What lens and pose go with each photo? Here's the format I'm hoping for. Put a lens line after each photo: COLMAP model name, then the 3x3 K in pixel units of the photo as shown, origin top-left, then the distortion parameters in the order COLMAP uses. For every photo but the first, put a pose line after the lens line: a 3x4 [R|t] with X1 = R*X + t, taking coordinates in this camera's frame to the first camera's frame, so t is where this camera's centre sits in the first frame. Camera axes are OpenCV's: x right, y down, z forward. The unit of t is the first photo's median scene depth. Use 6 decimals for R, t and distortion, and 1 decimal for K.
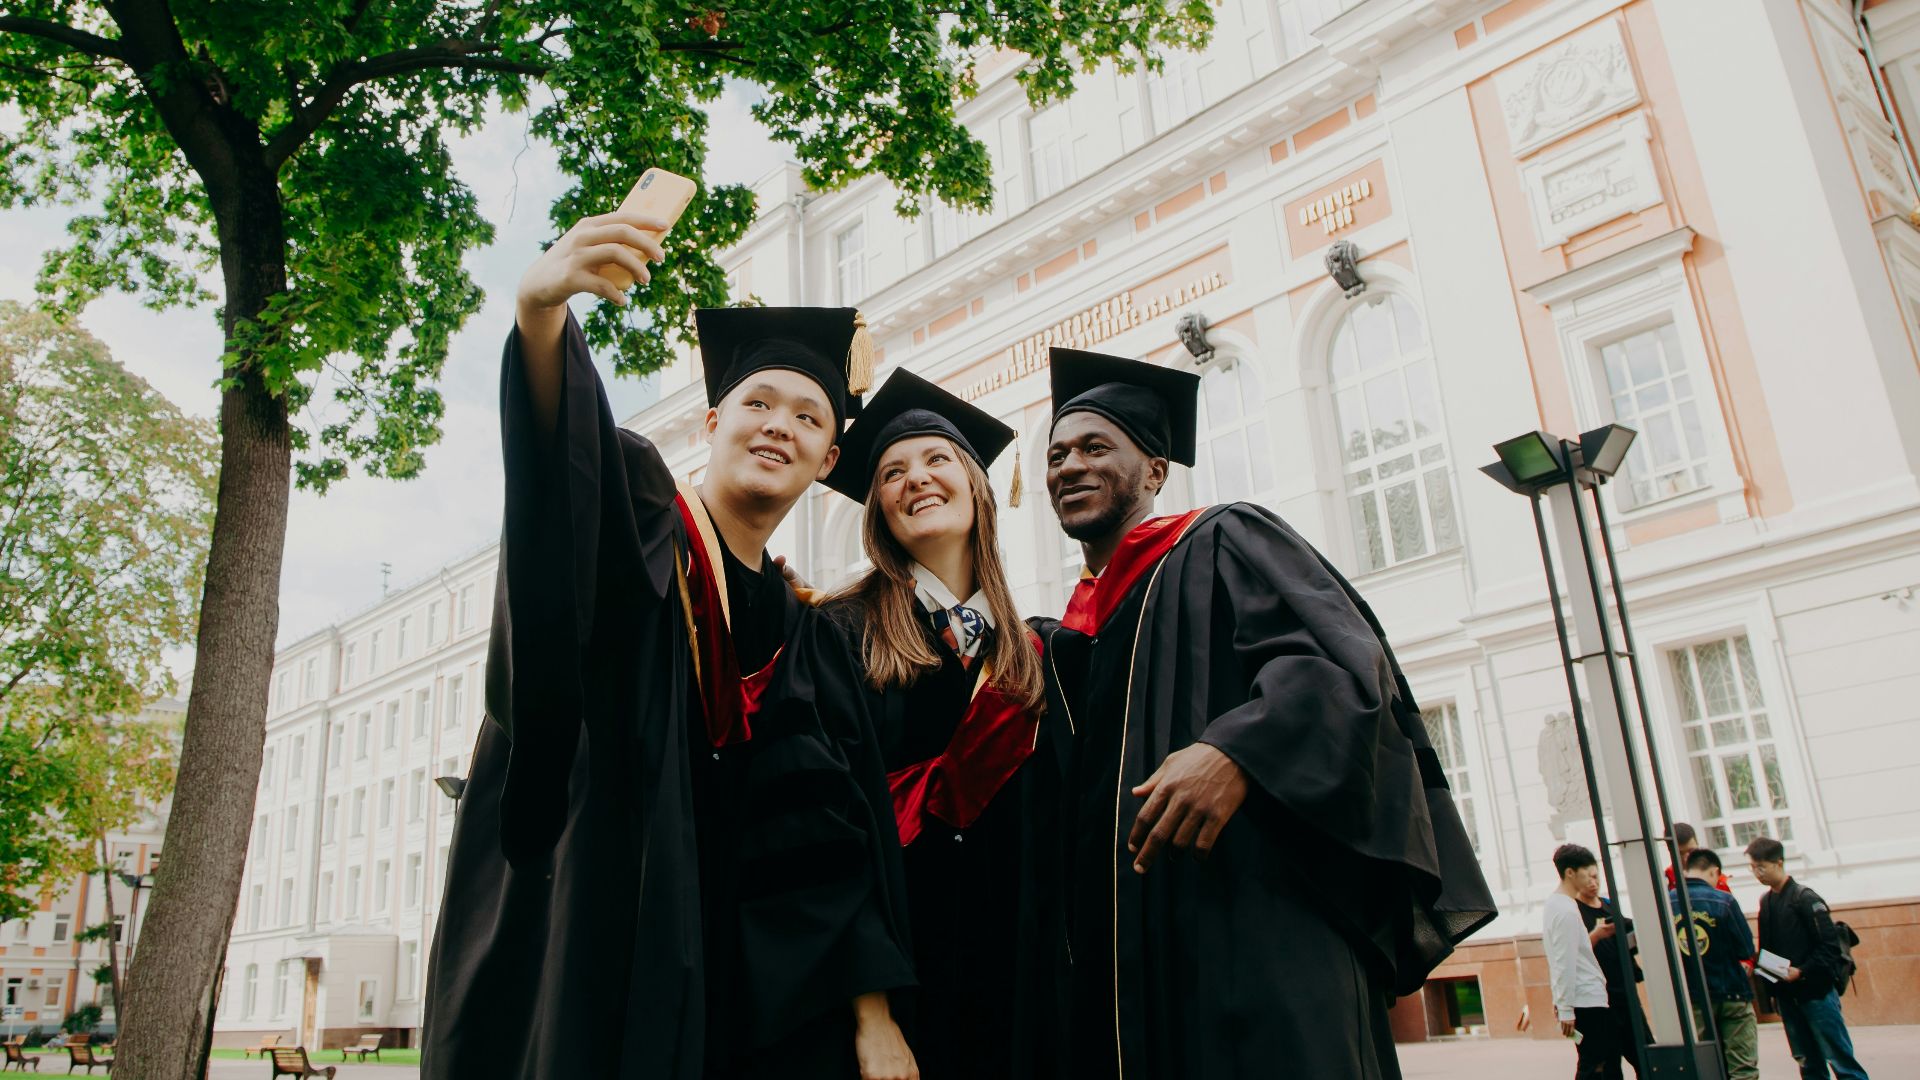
lens RADIAL K [[1245.2, 0, 960.0], [0, 1245.2, 540.0], [0, 0, 1]] dist [-0.089500, -0.000281]
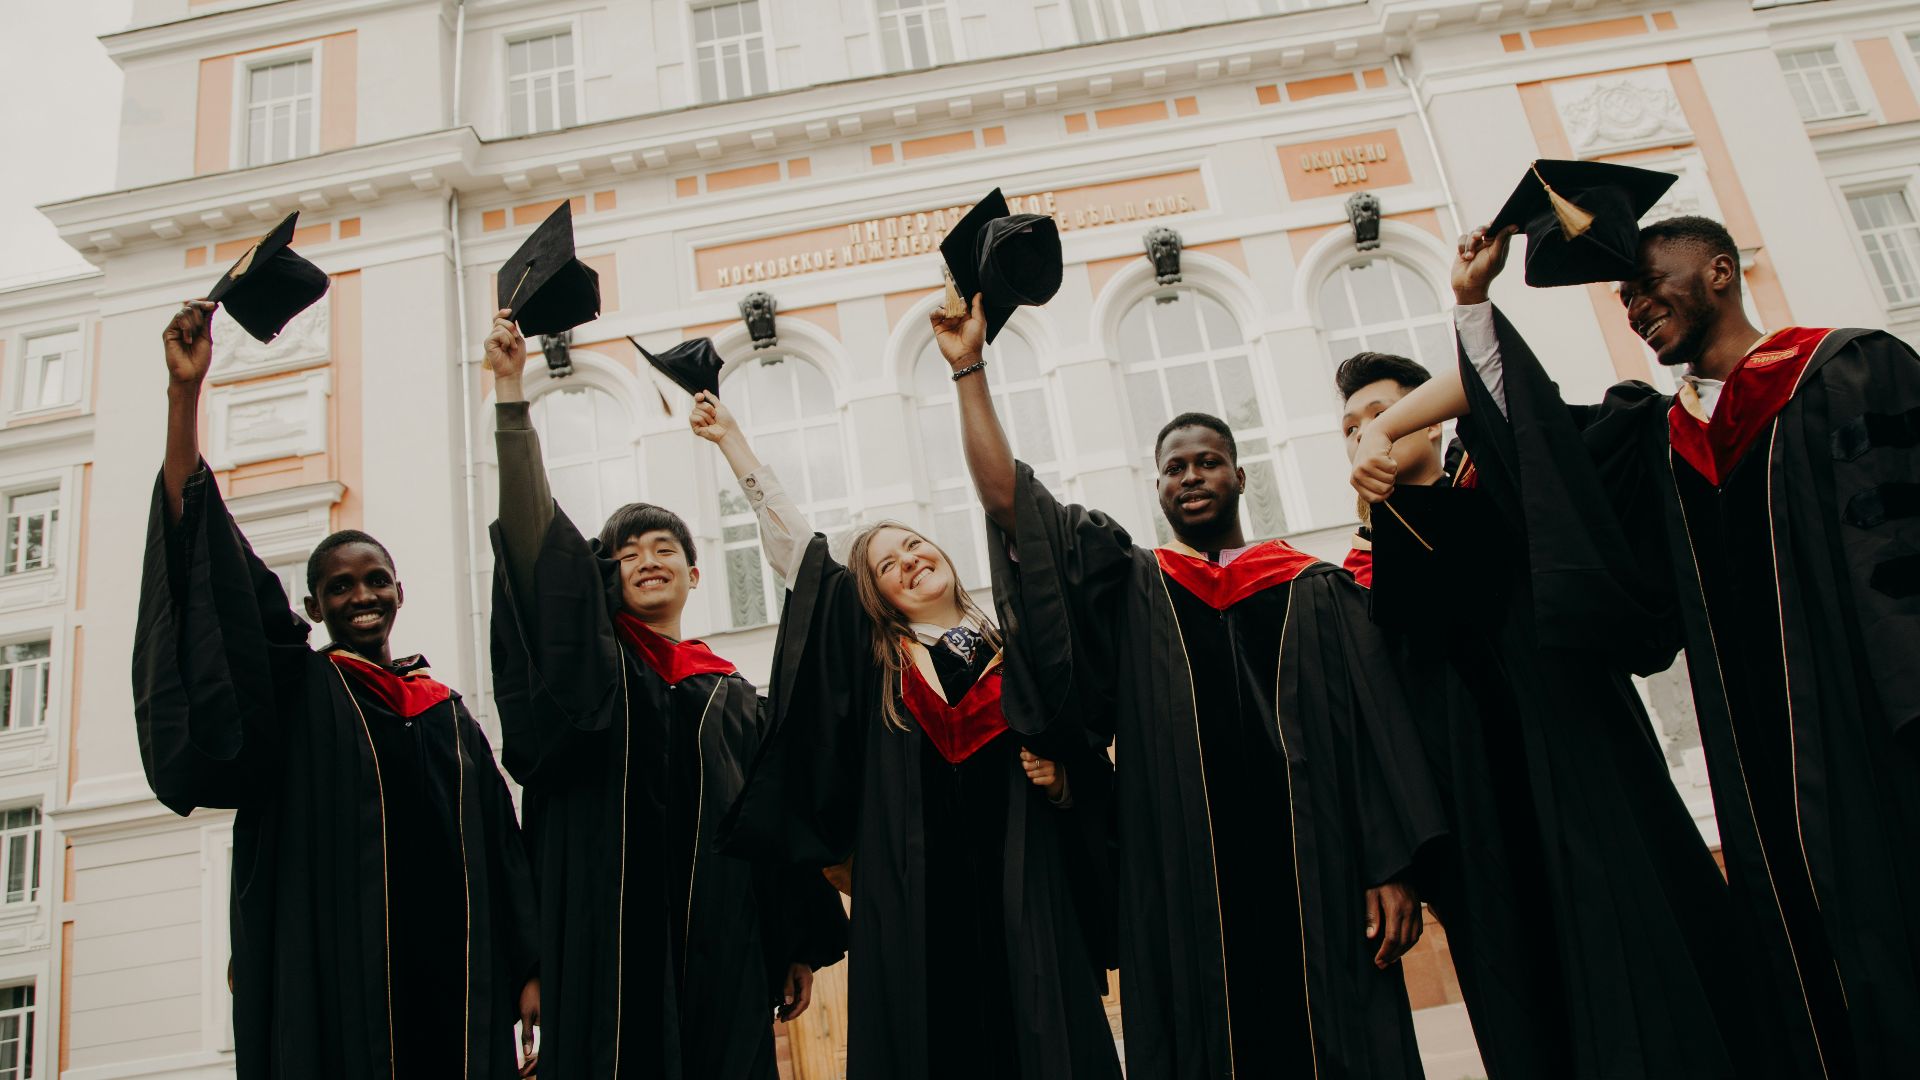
lens RADIAL K [[1245.2, 0, 960.0], [0, 1245.2, 540.0], [0, 0, 1]] dist [-0.089500, -0.000281]
pose [[0.762232, 0.158166, 0.627683, -0.484557], [-0.107794, 0.987164, -0.117849, 0.174487], [-0.638265, 0.022168, 0.769497, 0.422900]]
